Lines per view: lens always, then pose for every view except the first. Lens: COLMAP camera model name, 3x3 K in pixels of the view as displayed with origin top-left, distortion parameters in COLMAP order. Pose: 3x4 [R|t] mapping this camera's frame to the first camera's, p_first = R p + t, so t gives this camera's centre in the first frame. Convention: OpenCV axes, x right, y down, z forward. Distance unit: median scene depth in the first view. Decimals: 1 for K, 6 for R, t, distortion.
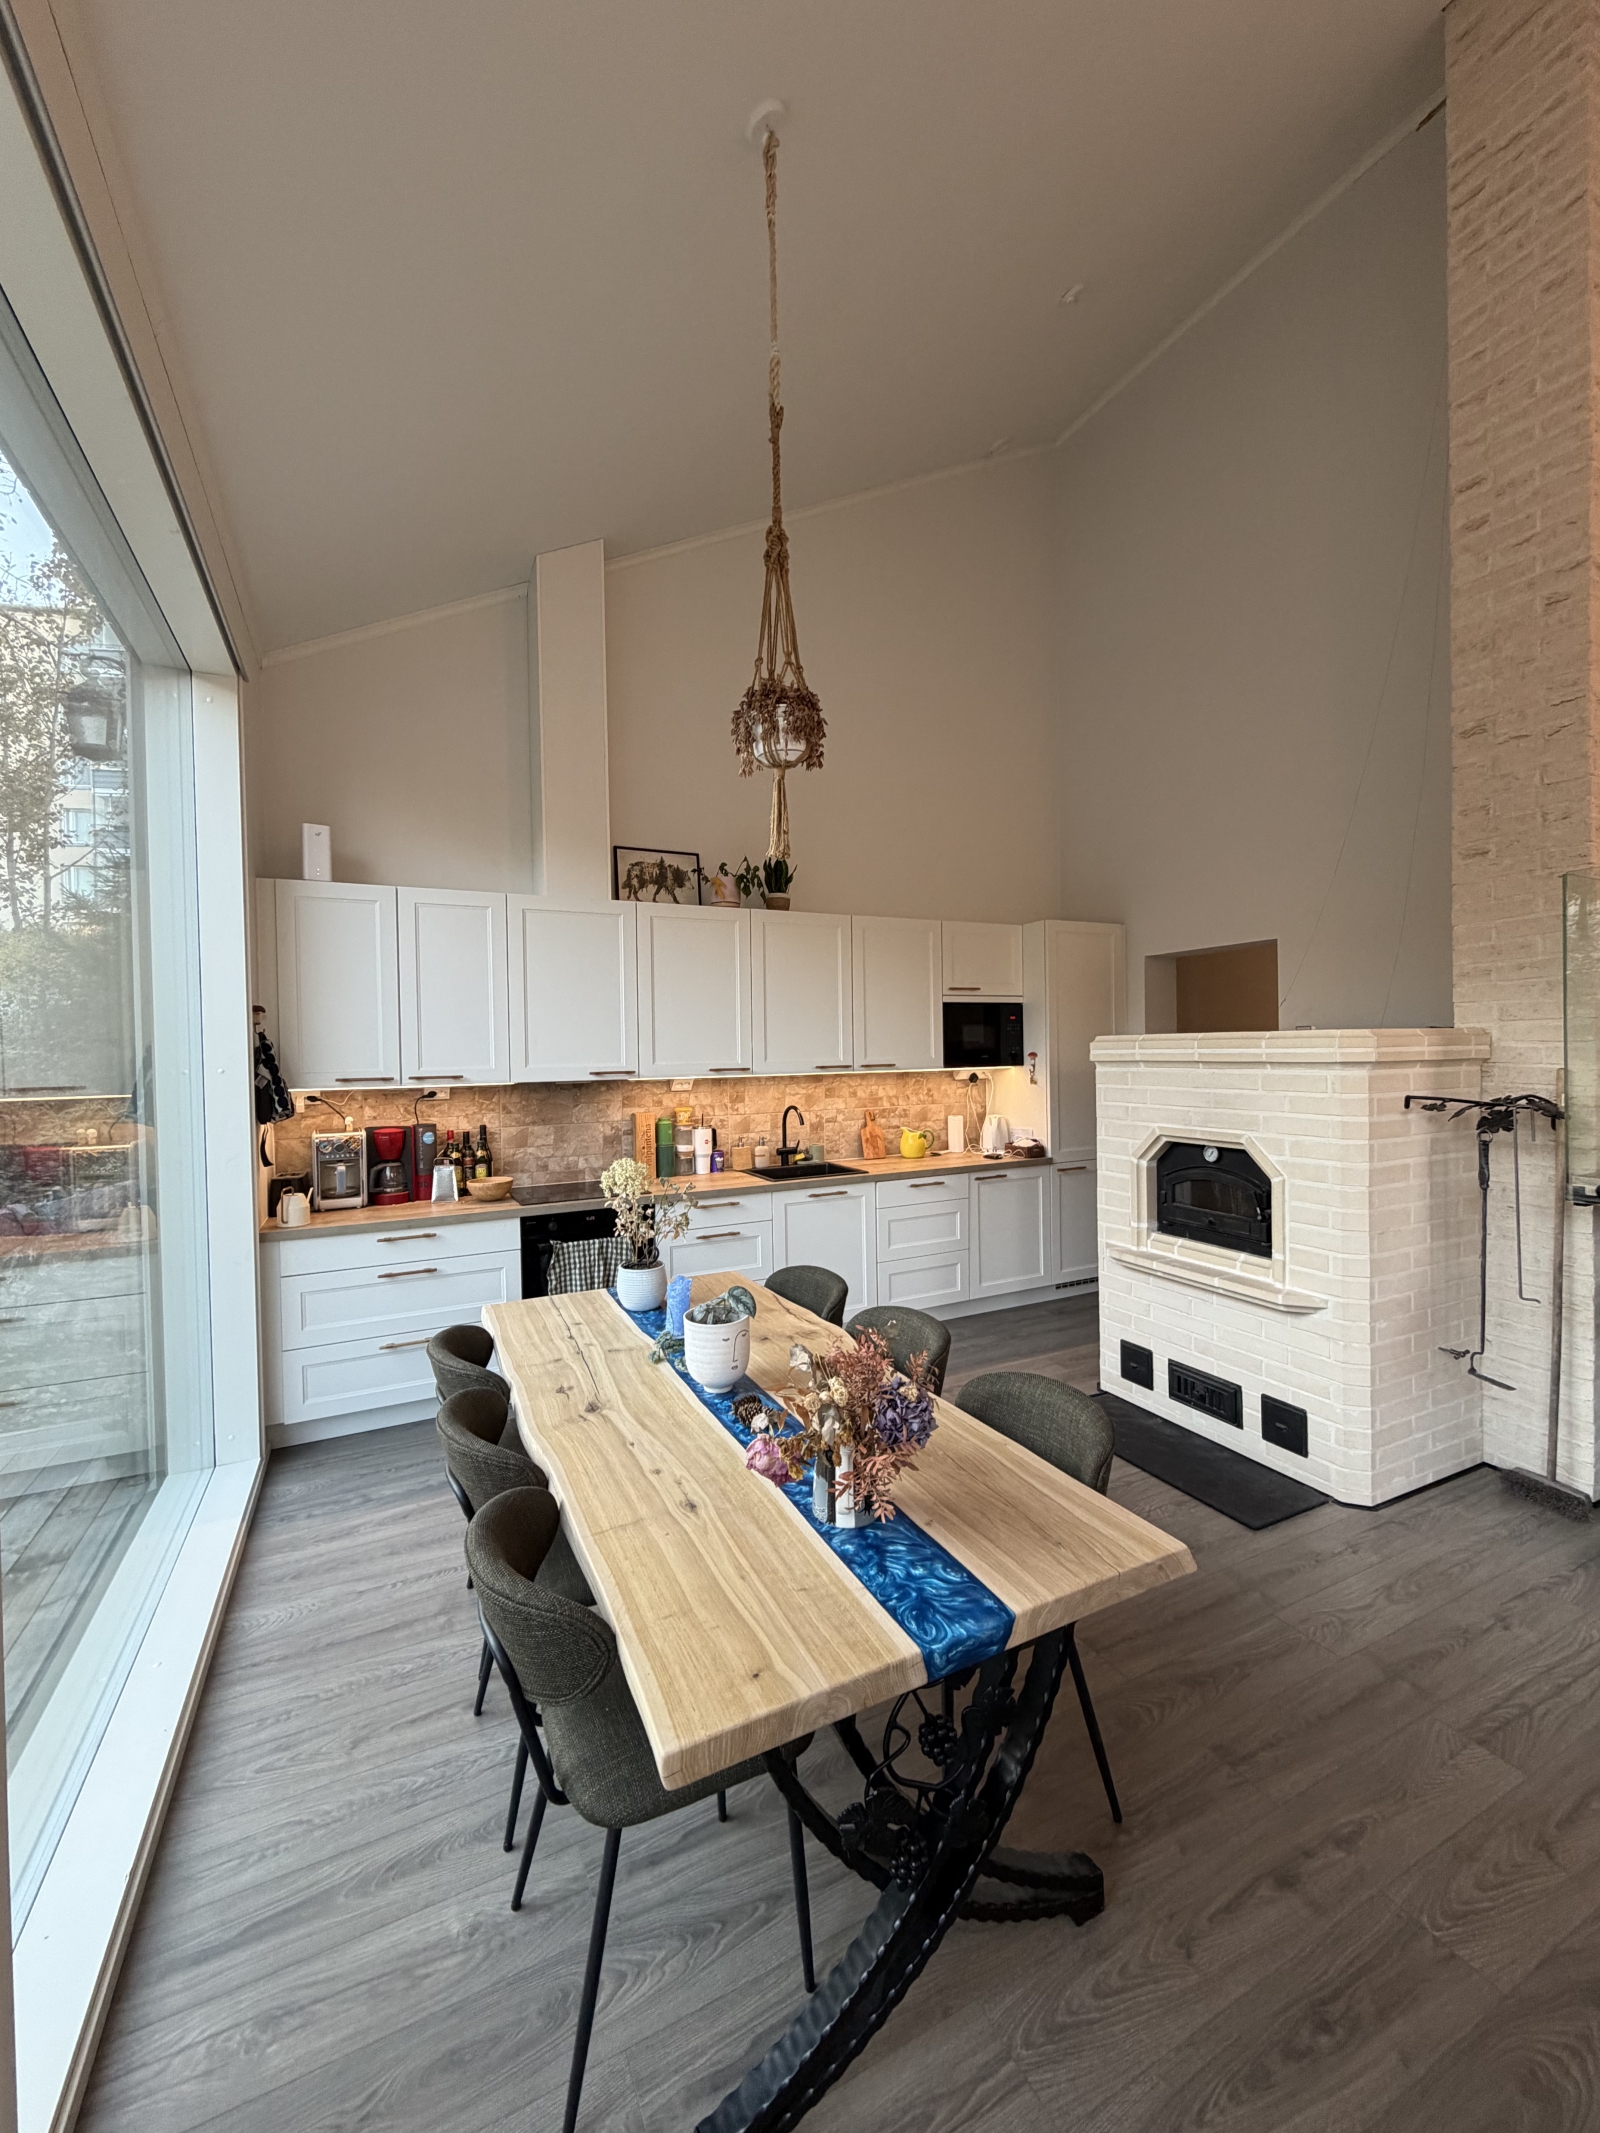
lens RADIAL K [[847.8, 0, 798.6], [0, 847.8, 1062.5], [0, 0, 1]] dist [-0.000402, -0.000464]
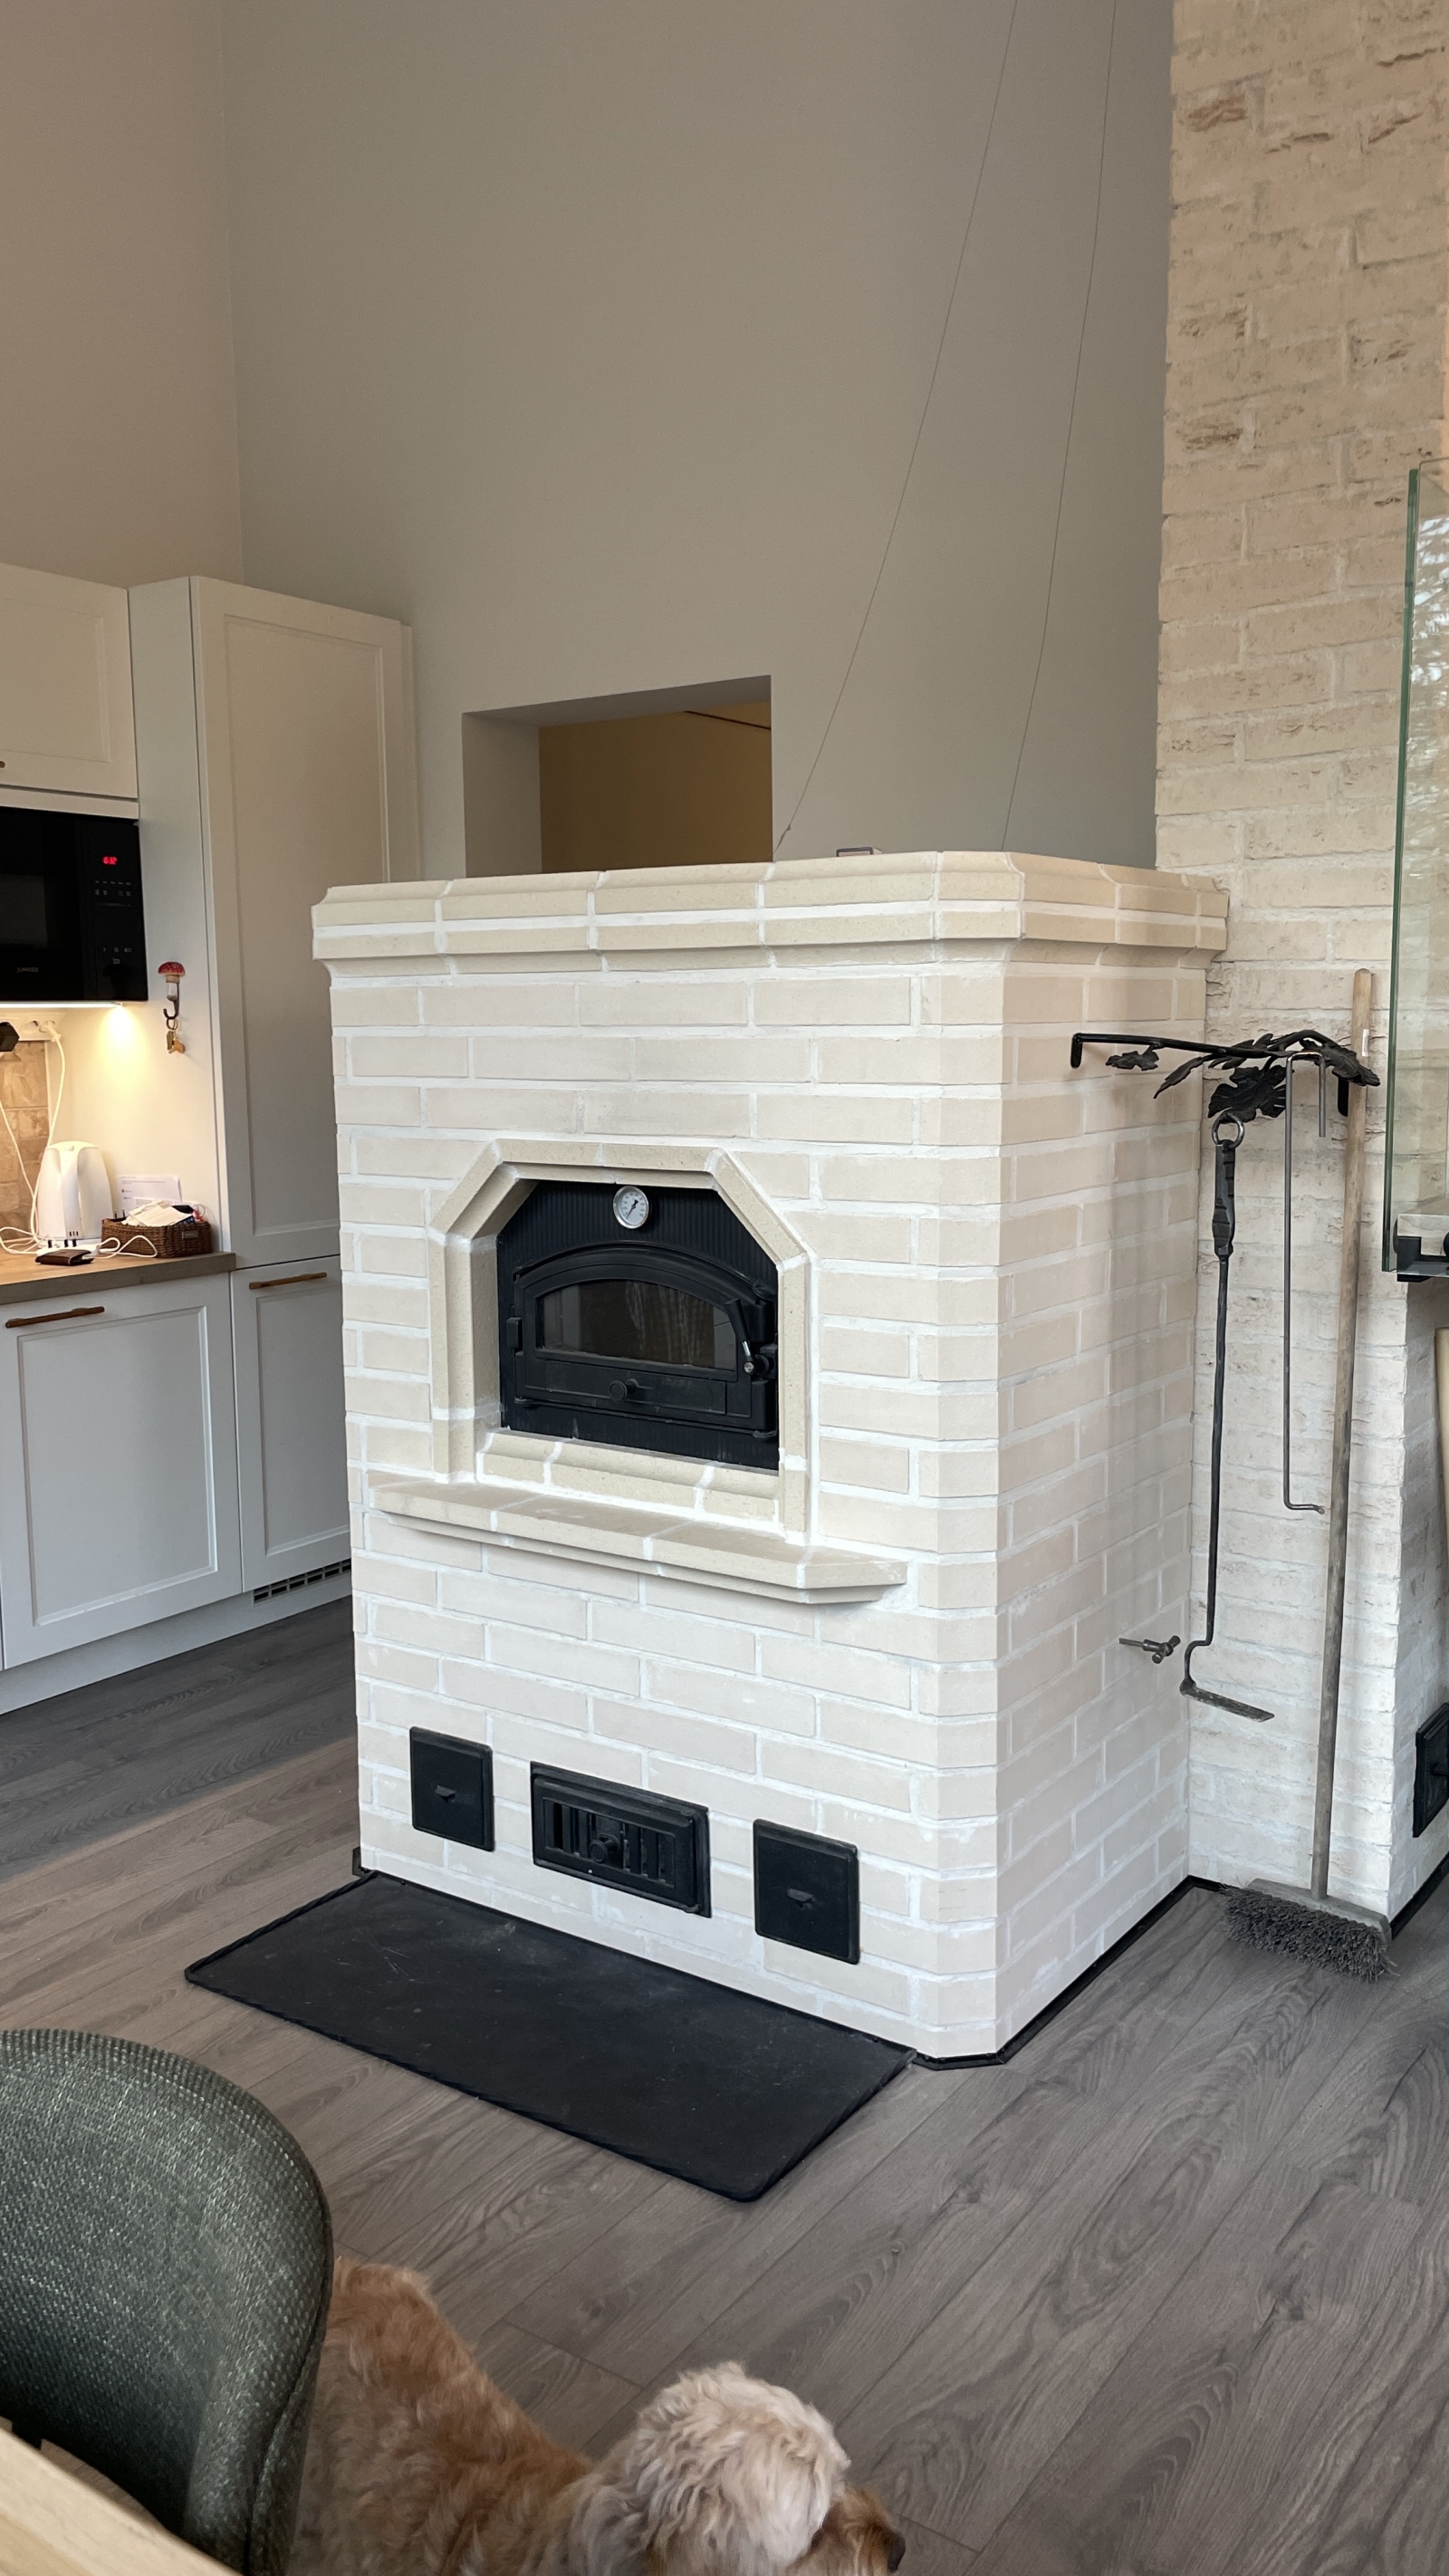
lens RADIAL K [[1981.0, 0, 726.4], [0, 1981.0, 1261.7], [0, 0, 1]] dist [0.059797, -0.030770]
pose [[0.872139, -0.051372, 0.486554, 0.107776], [0.001440, 0.994738, 0.102445, 0.045725], [-0.489256, -0.088646, 0.867623, 0.242894]]
